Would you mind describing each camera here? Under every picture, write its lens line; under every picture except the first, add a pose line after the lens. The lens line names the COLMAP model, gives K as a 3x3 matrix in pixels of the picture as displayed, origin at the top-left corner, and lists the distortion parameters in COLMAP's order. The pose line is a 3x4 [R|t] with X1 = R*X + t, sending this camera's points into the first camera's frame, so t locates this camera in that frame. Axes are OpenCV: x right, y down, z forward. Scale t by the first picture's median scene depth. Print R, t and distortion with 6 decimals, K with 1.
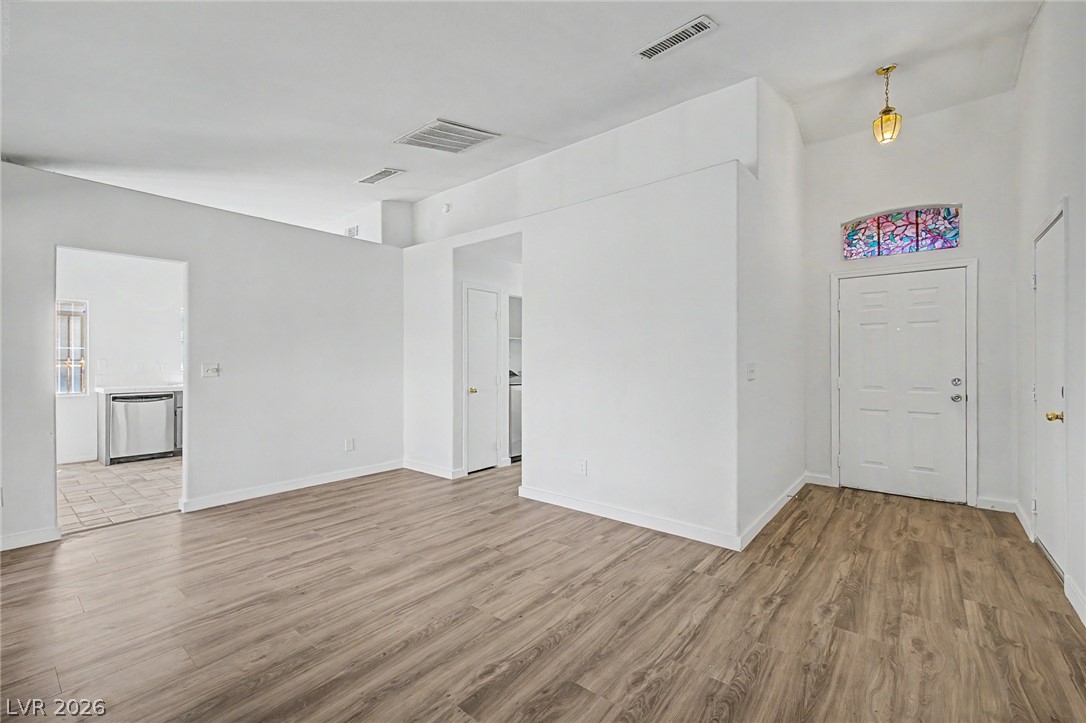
lens RADIAL K [[460.5, 0, 544.2], [0, 460.5, 363.7], [0, 0, 1]] dist [0.005145, 0.000147]
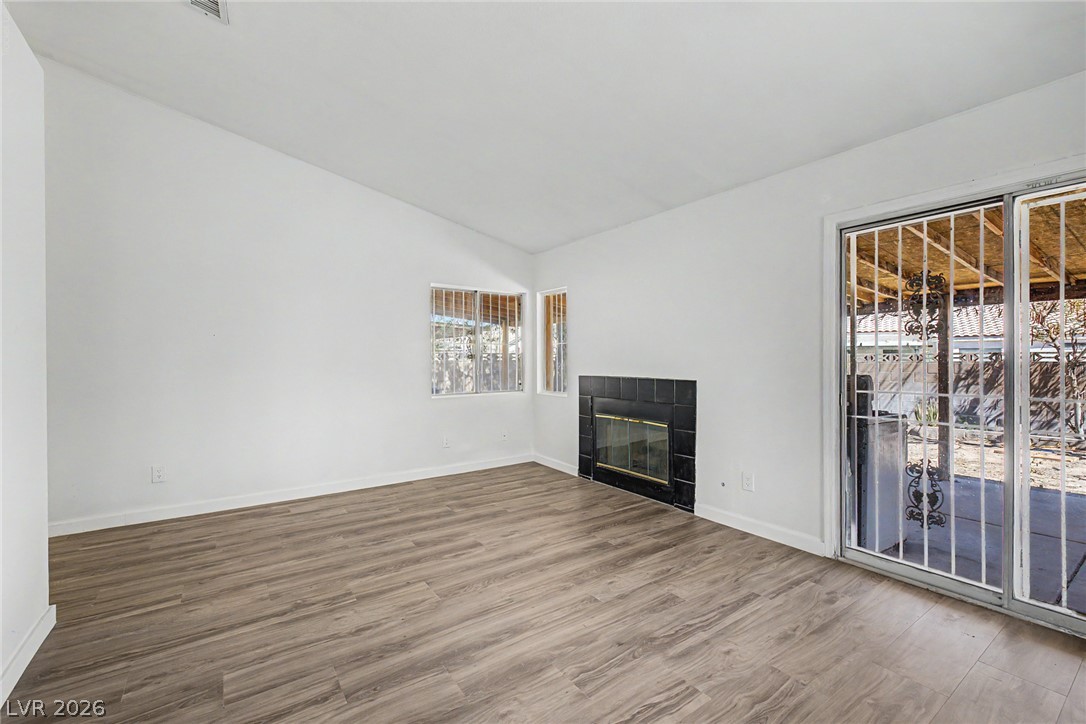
lens RADIAL K [[460.5, 0, 537.2], [0, 460.5, 356.4], [0, 0, 1]] dist [0.005145, 0.000147]
pose [[-0.958562, 0.006432, 0.284813, -0.513571], [0.006103, 0.999979, -0.002042, -0.001710], [-0.284820, -0.000219, -0.958581, 1.507078]]
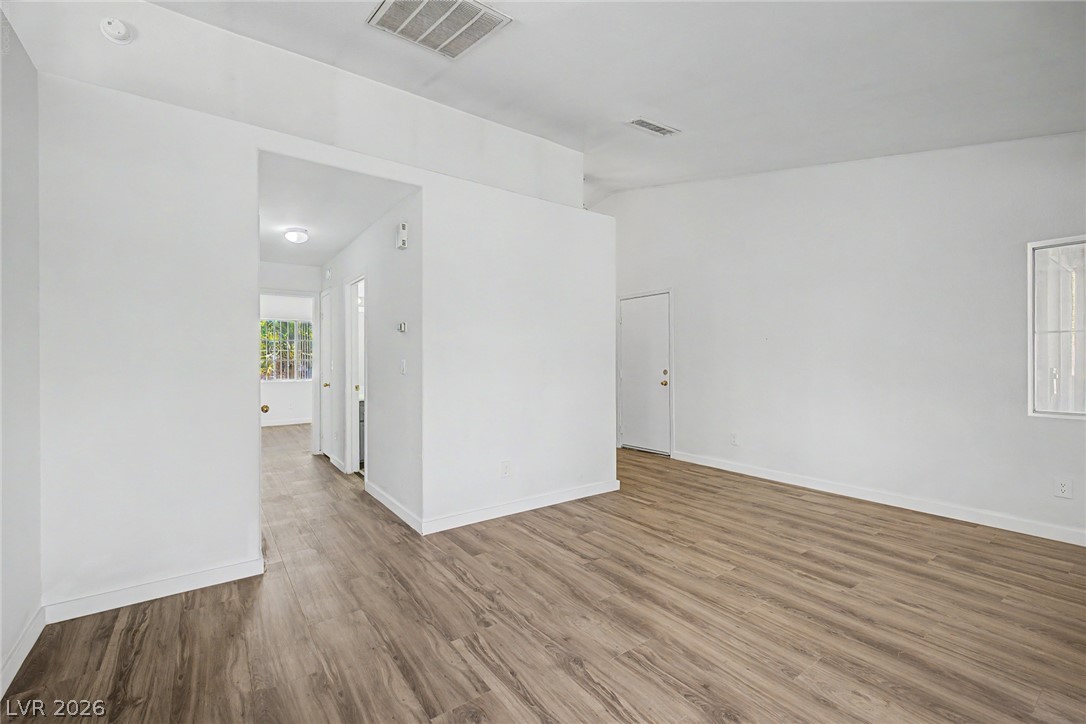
lens RADIAL K [[460.5, 0, 538.9], [0, 460.5, 362.0], [0, 0, 1]] dist [0.005145, 0.000147]
pose [[0.260798, -0.004198, 0.965384, -1.048439], [0.006370, 0.999976, 0.002627, 0.003310], [-0.965372, 0.005464, 0.260819, 0.881503]]
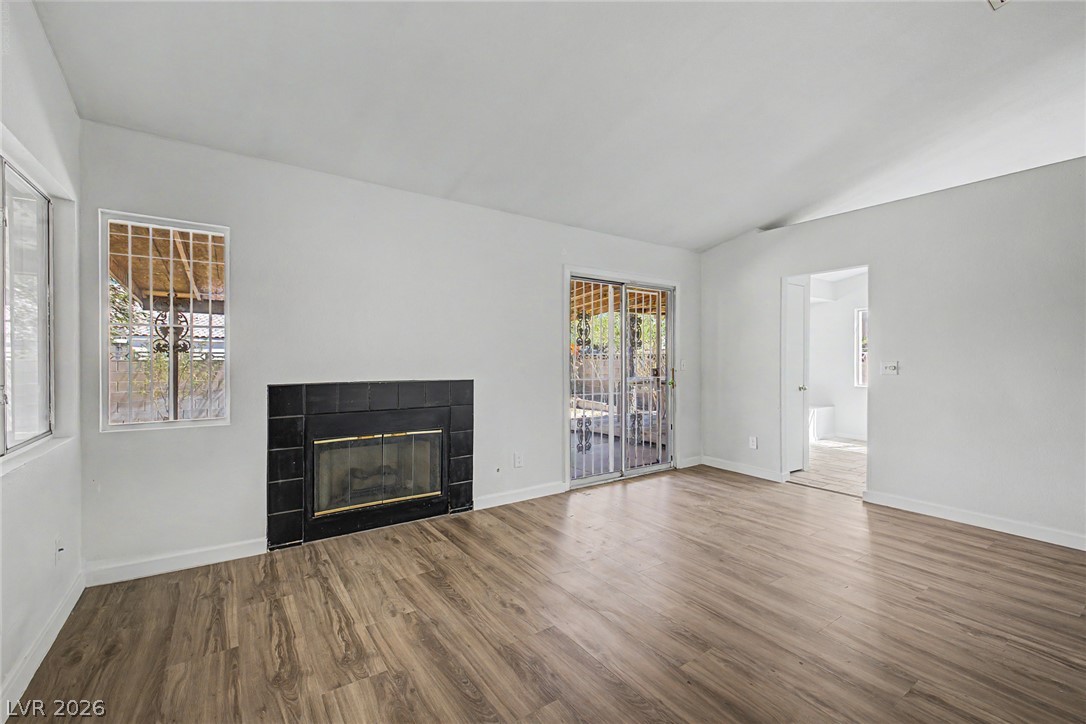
lens RADIAL K [[460.5, 0, 528.1], [0, 460.5, 362.9], [0, 0, 1]] dist [0.005145, 0.000147]
pose [[-0.296728, 0.010831, -0.954901, 0.587770], [-0.008641, 0.999864, 0.014026, -0.004061], [0.954923, 0.012413, -0.296594, 0.728573]]
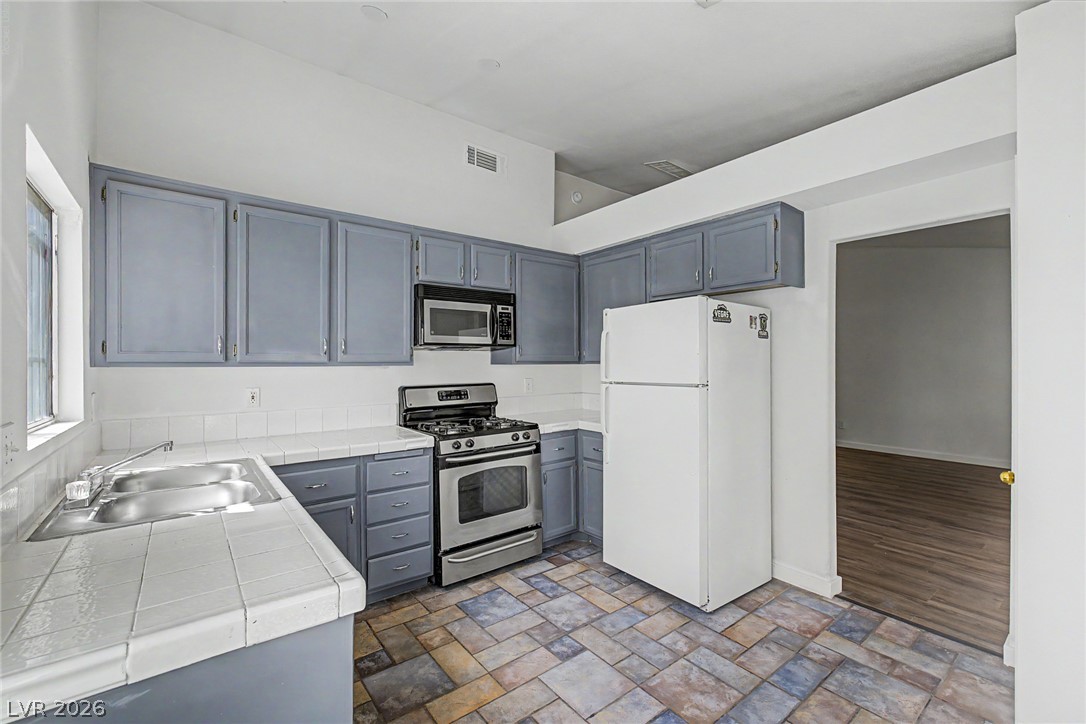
lens RADIAL K [[460.5, 0, 541.4], [0, 460.5, 361.5], [0, 0, 1]] dist [0.005145, 0.000147]
pose [[0.231244, 0.003343, 0.972890, -1.989456], [0.004648, 0.999979, -0.004540, -0.031345], [-0.972885, 0.005572, 0.231224, 1.619510]]
